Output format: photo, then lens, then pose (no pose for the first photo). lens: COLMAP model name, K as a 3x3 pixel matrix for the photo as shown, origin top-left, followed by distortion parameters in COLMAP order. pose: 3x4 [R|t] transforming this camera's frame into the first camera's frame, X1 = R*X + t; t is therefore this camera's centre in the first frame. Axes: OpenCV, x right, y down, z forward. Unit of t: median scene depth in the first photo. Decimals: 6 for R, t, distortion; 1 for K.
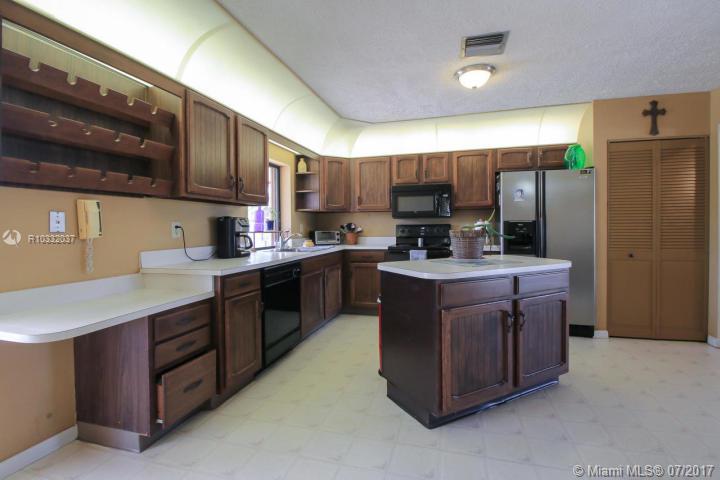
lens RADIAL K [[334.7, 0, 374.2], [0, 334.7, 234.8], [0, 0, 1]] dist [-0.000970, -0.000223]
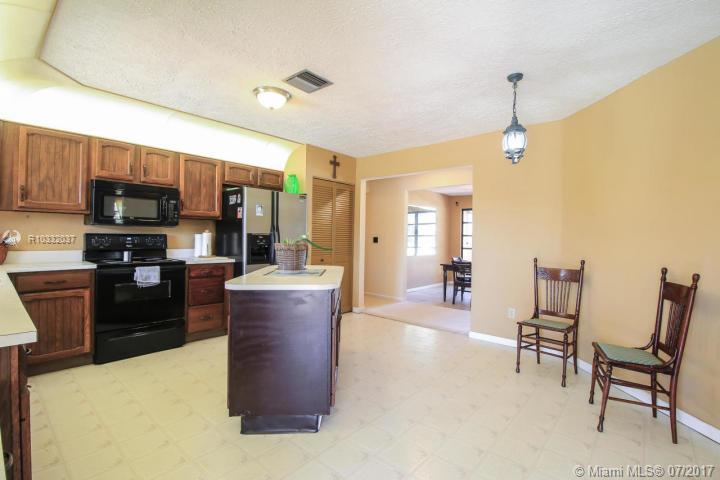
lens RADIAL K [[330.3, 0, 360.0], [0, 330.3, 240.0], [0, 0, 1]] dist [-0.000332, -0.000056]
pose [[0.453200, 0.007671, 0.891376, -0.356584], [0.003503, 0.999940, -0.010386, -0.007474], [-0.891402, 0.007829, 0.453146, 0.200472]]
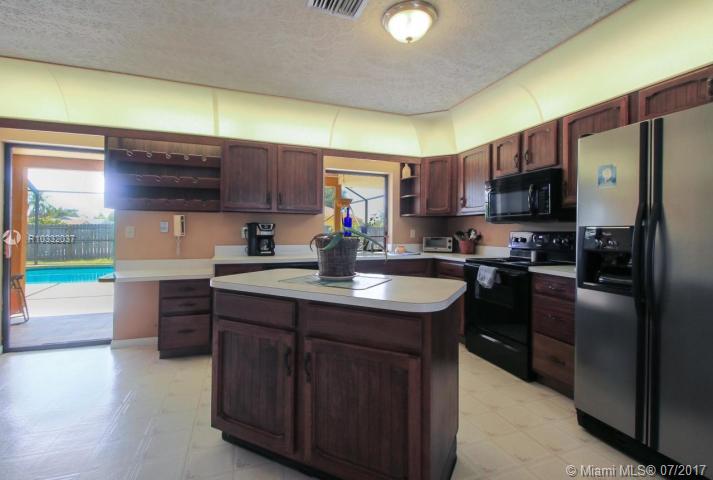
lens RADIAL K [[333.6, 0, 369.2], [0, 333.6, 233.5], [0, 0, 1]] dist [0.000306, 0.000068]
pose [[0.579857, 0.017992, -0.814519, 0.594648], [-0.032603, 0.999468, -0.001133, -0.017277], [0.814066, 0.027213, 0.580135, 0.377451]]
